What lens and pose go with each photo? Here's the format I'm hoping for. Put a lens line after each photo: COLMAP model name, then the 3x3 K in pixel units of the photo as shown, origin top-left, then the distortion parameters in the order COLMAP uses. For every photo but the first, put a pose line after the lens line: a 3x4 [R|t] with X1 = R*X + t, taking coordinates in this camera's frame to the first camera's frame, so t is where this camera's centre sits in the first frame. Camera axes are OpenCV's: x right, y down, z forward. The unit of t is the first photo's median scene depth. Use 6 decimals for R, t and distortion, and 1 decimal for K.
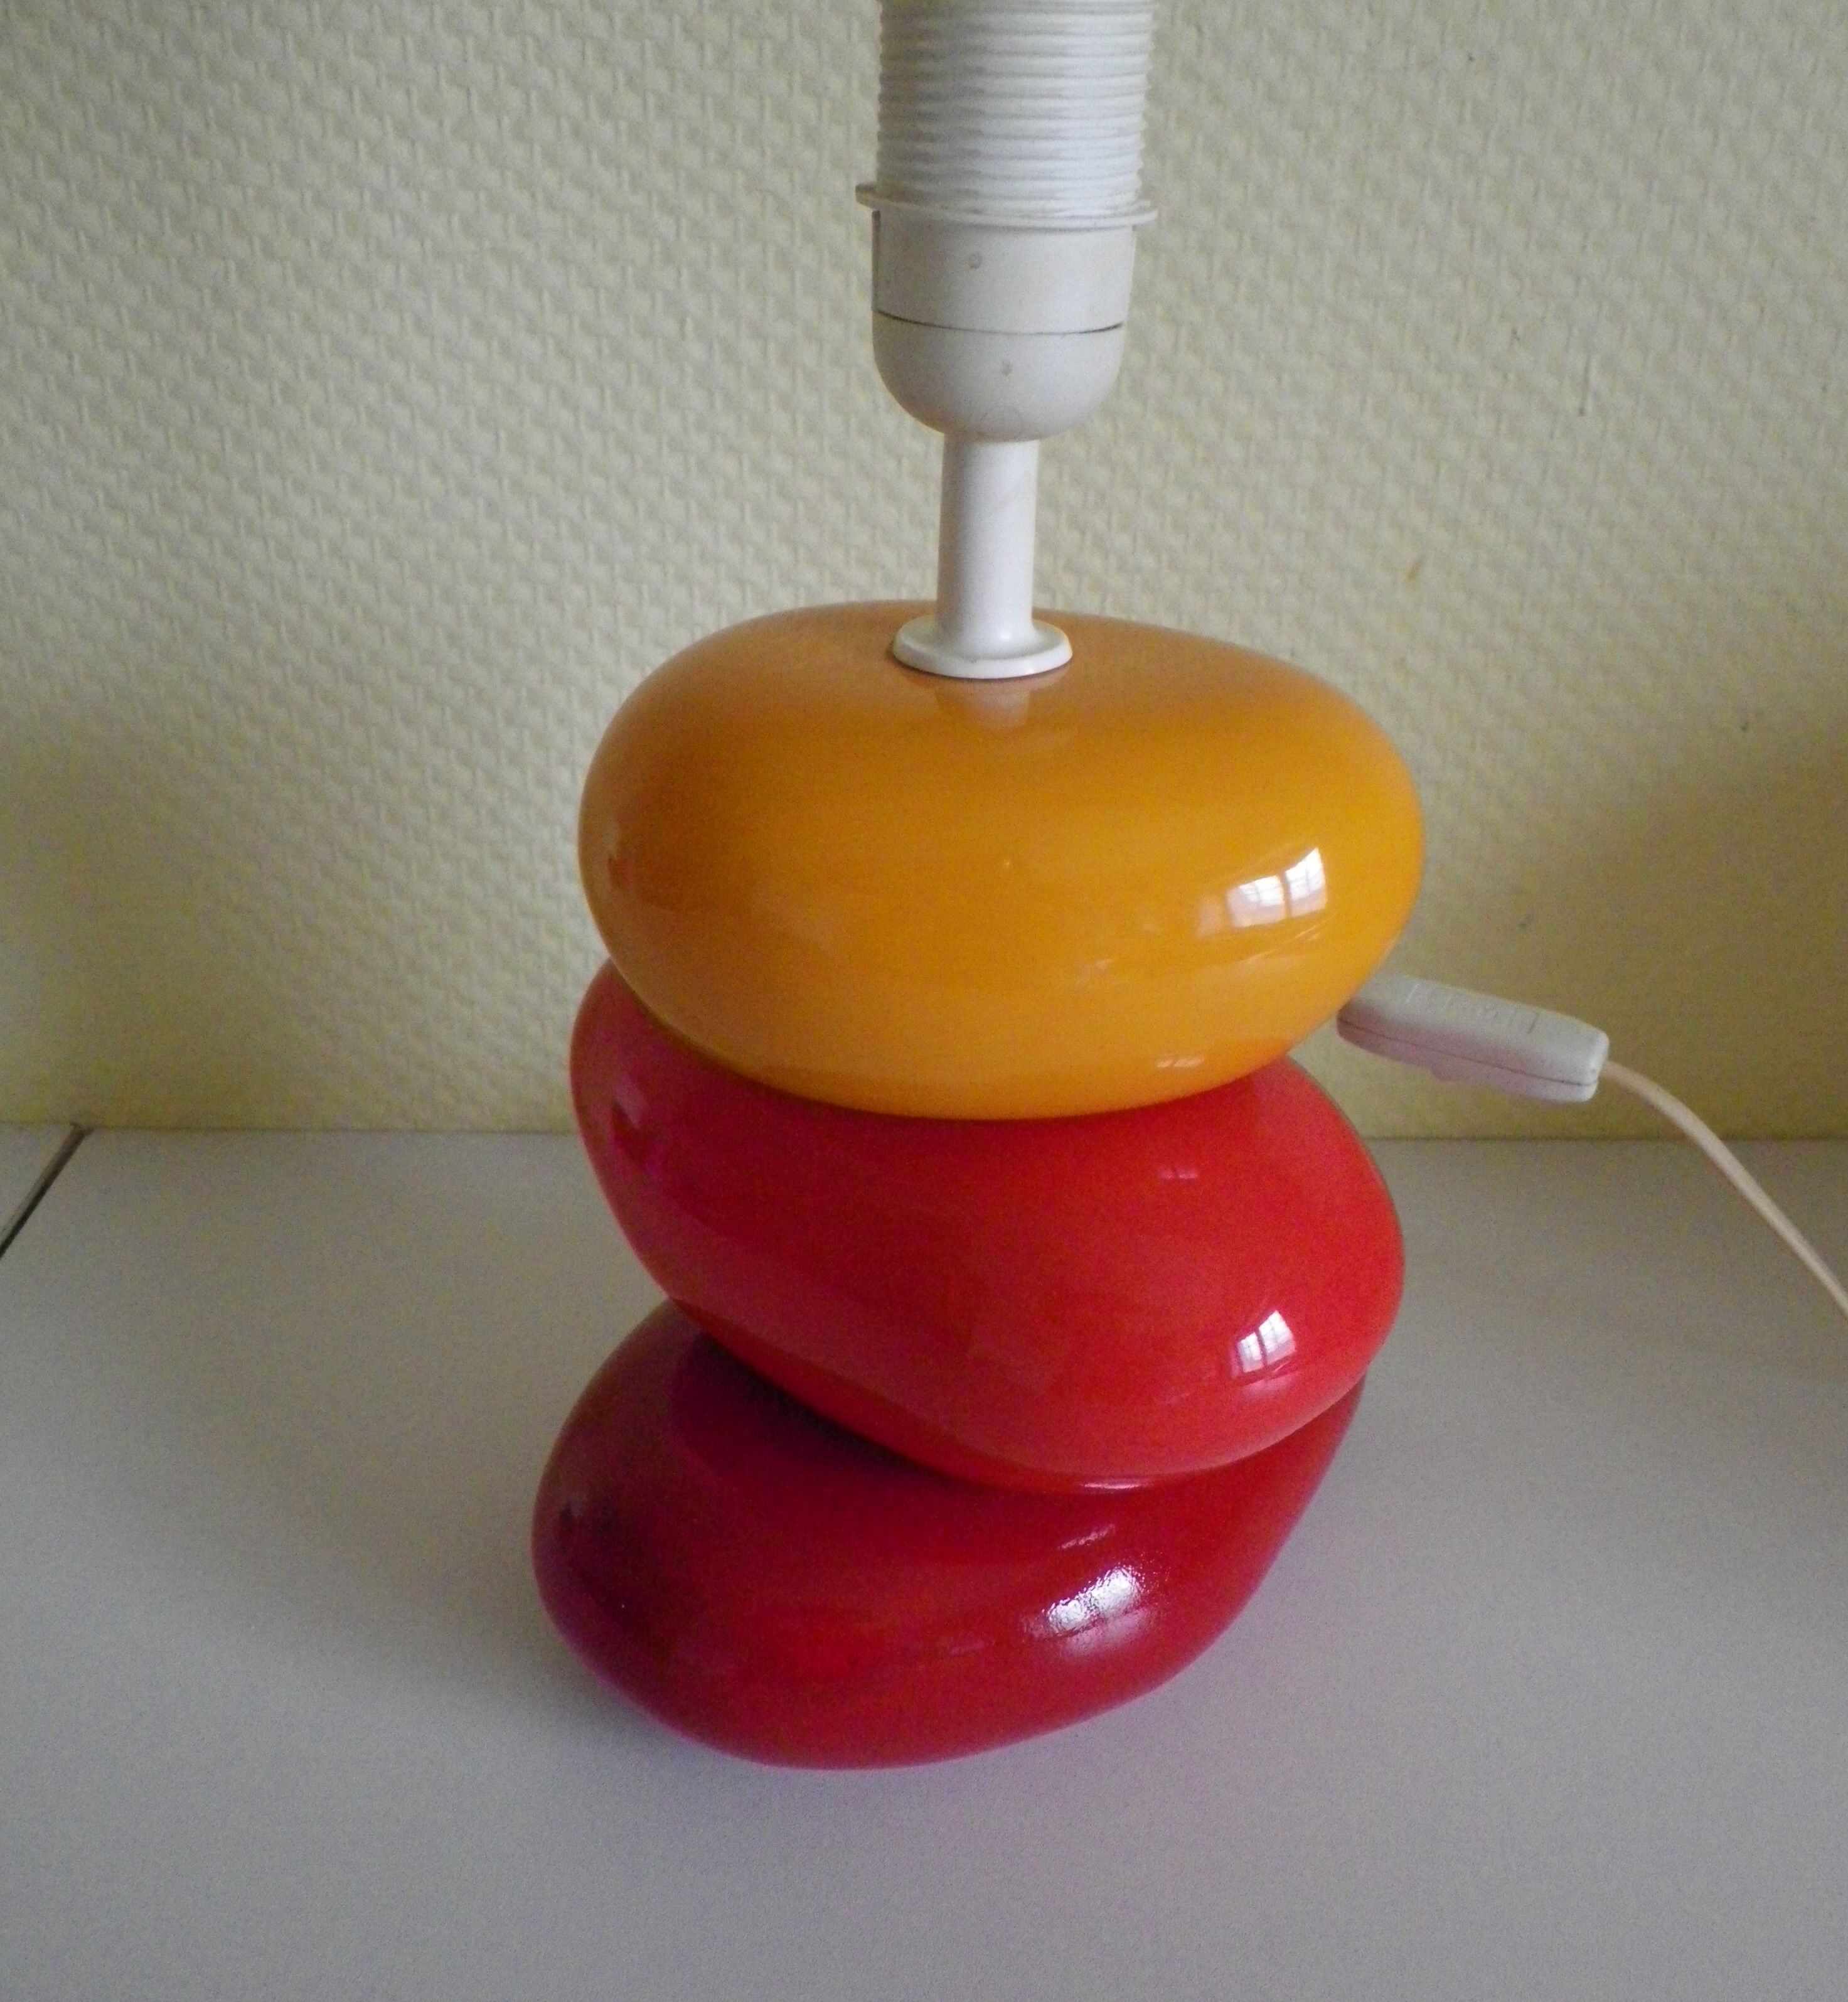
lens RADIAL K [[2025.6, 0, 969.1], [0, 2025.6, 1068.8], [0, 0, 1]] dist [0.000369, 0.000000]
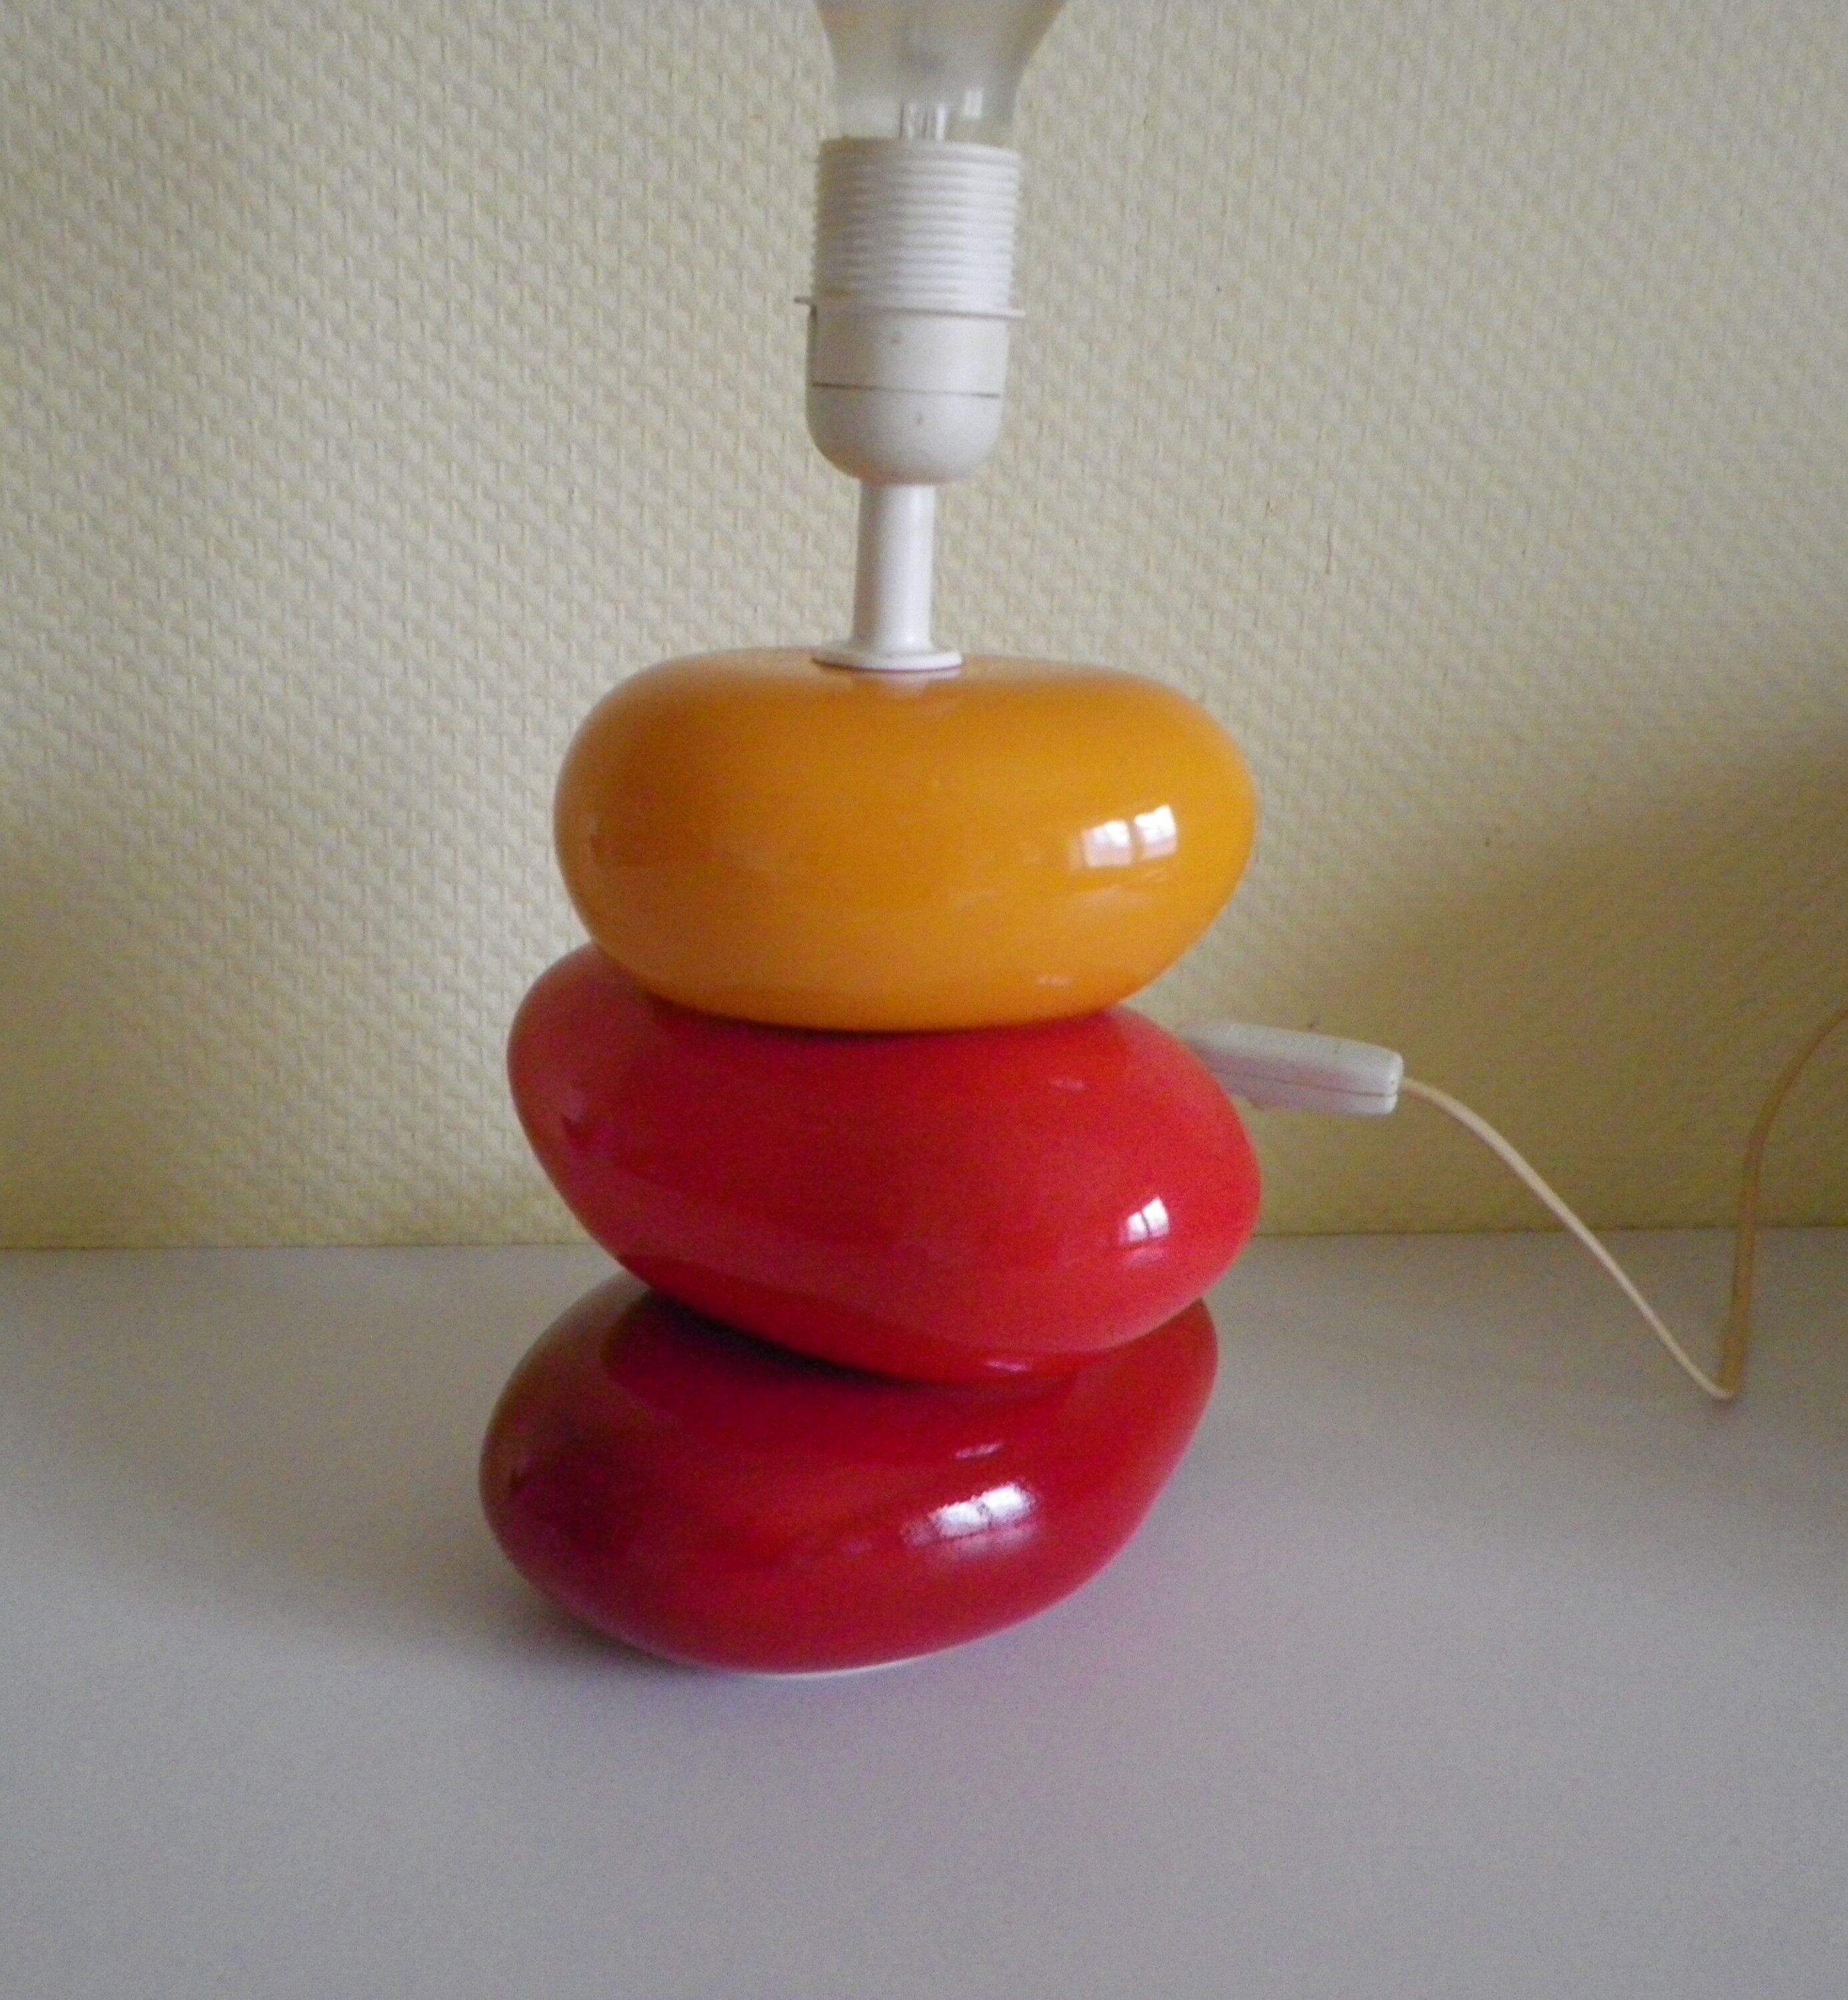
lens RADIAL K [[2162.0, 0, 887.9], [0, 2162.0, 956.0], [0, 0, 1]] dist [-0.002640, 0.000000]
pose [[0.995411, -0.018017, 0.093977, -0.081027], [0.039011, 0.973198, -0.226637, 0.180418], [-0.087375, 0.229263, 0.969435, -0.160777]]
